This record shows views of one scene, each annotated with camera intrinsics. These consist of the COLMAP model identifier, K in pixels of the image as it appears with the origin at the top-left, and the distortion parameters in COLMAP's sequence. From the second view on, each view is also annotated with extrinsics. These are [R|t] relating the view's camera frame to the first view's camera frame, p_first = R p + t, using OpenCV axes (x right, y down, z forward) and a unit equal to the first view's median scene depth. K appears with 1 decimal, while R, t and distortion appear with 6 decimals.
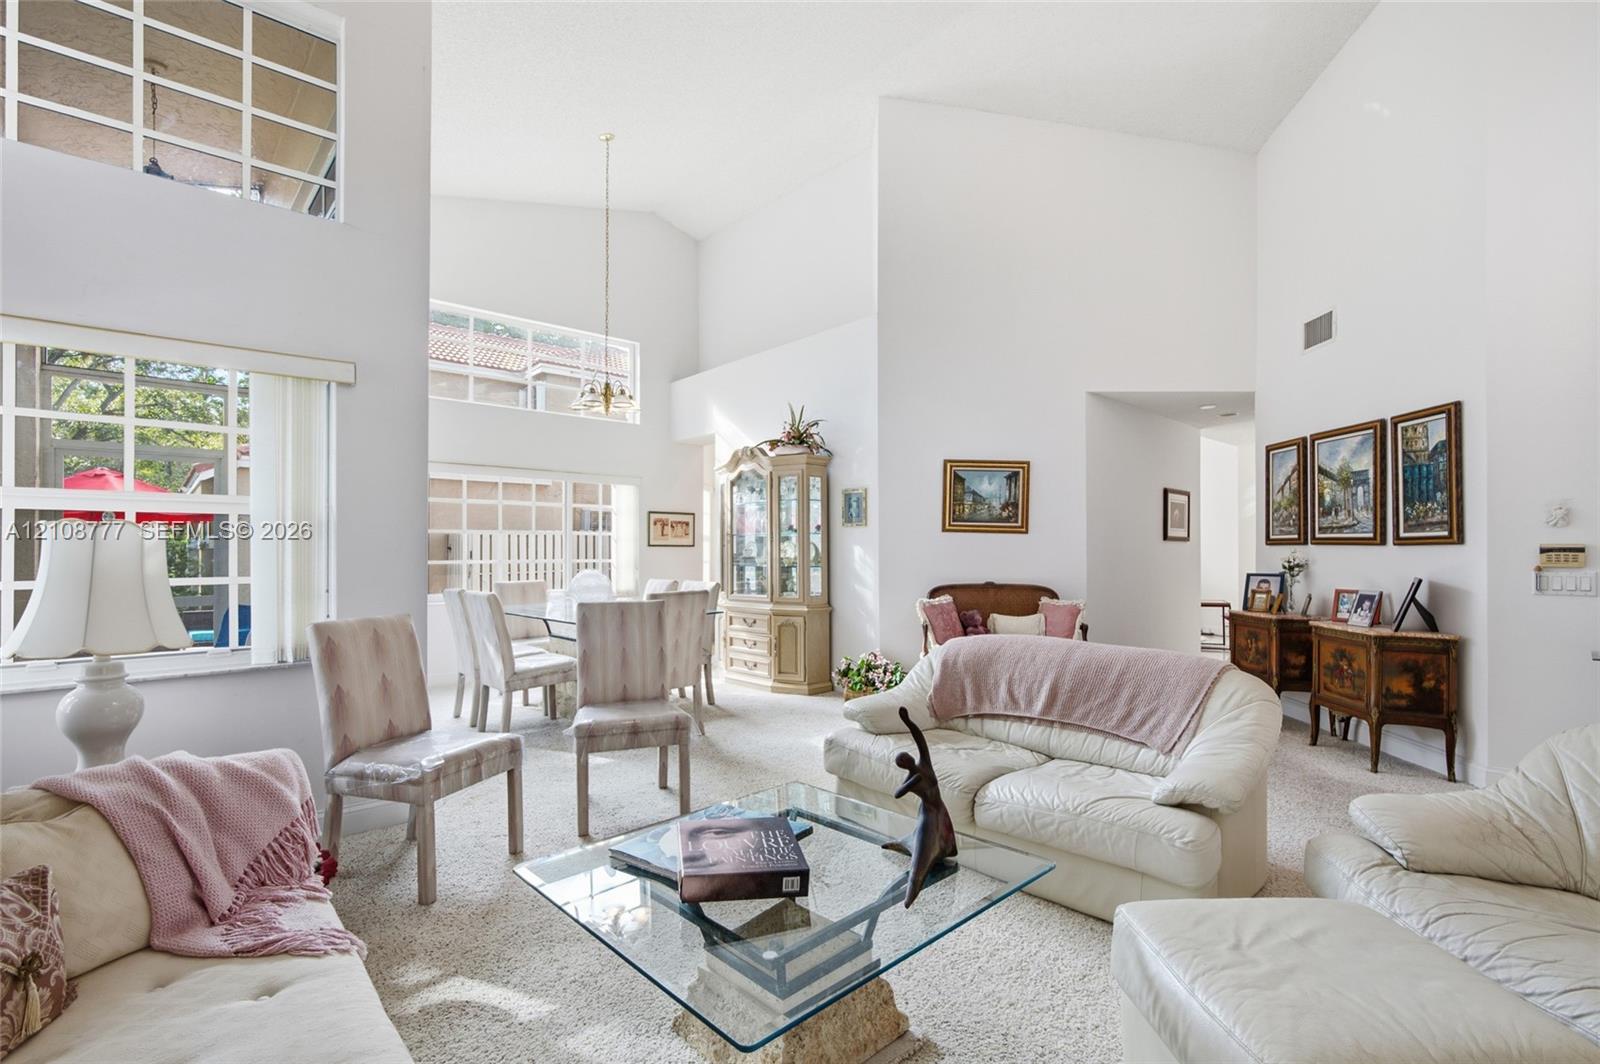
lens RADIAL K [[729.9, 0, 802.6], [0, 729.9, 540.3], [0, 0, 1]] dist [0.002891, 0.000705]
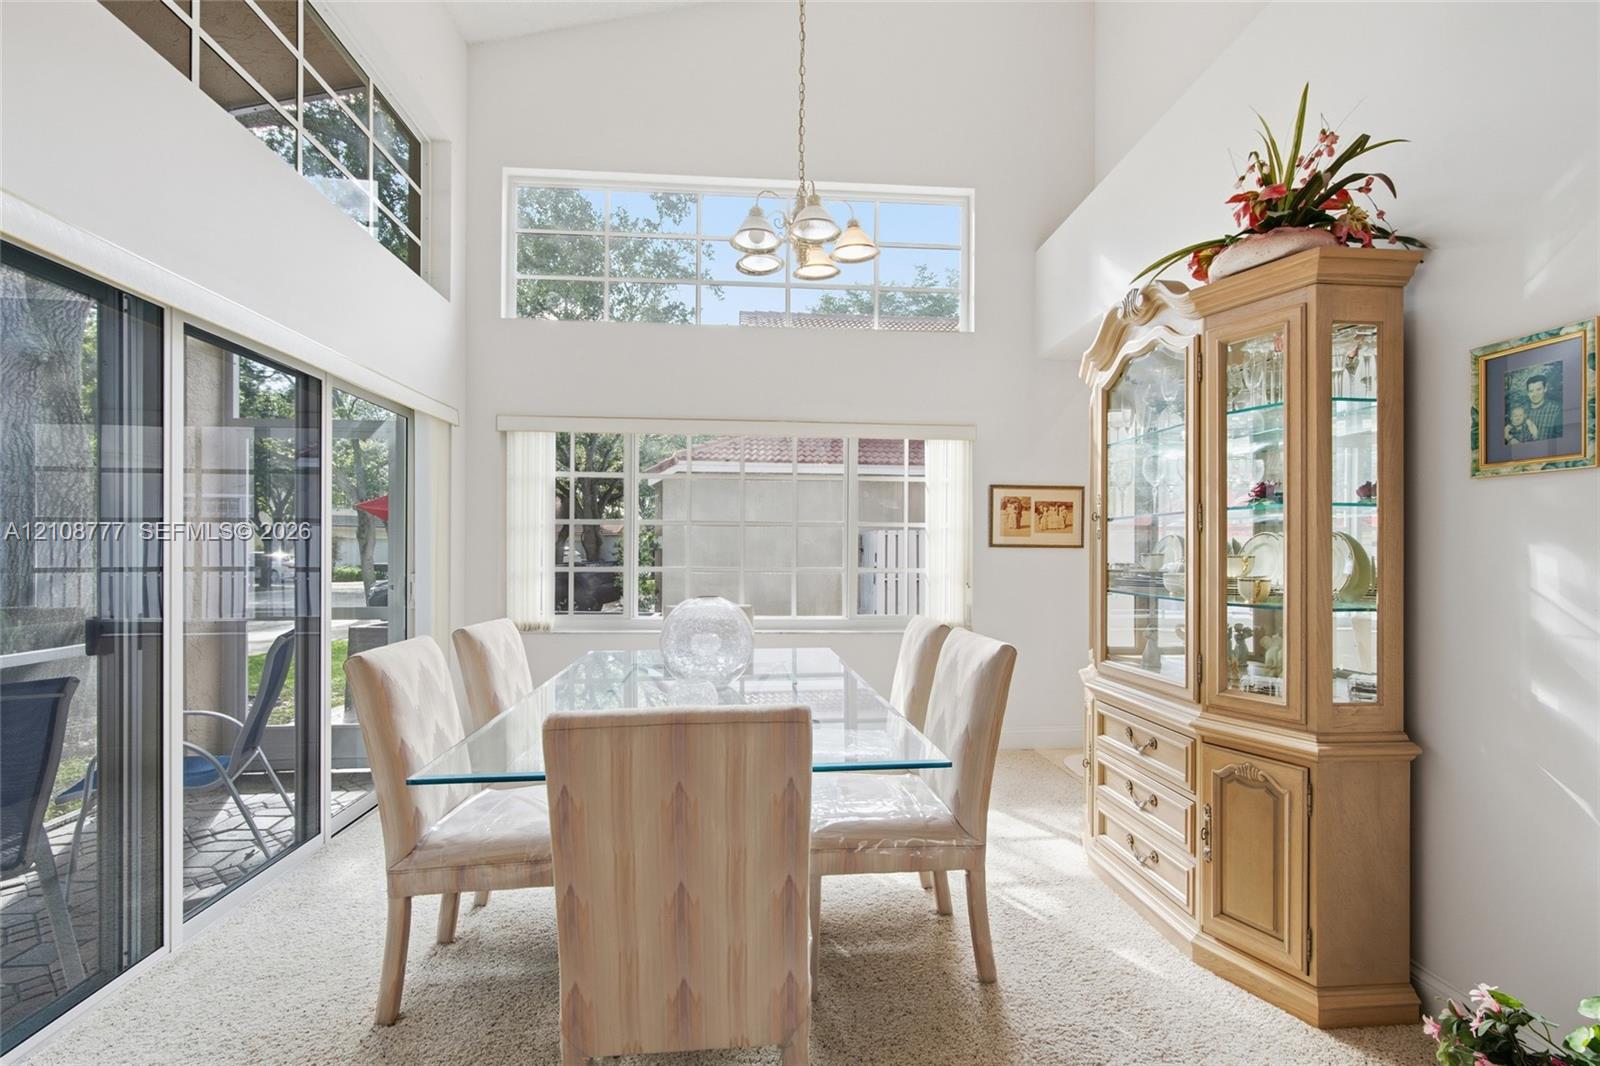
lens RADIAL K [[729.9, 0, 804.3], [0, 729.9, 547.0], [0, 0, 1]] dist [0.002891, 0.000705]
pose [[0.798765, 0.004960, -0.601623, 0.017783], [-0.001908, 0.999982, 0.005711, 0.007352], [0.601640, -0.003414, 0.798760, 0.595500]]
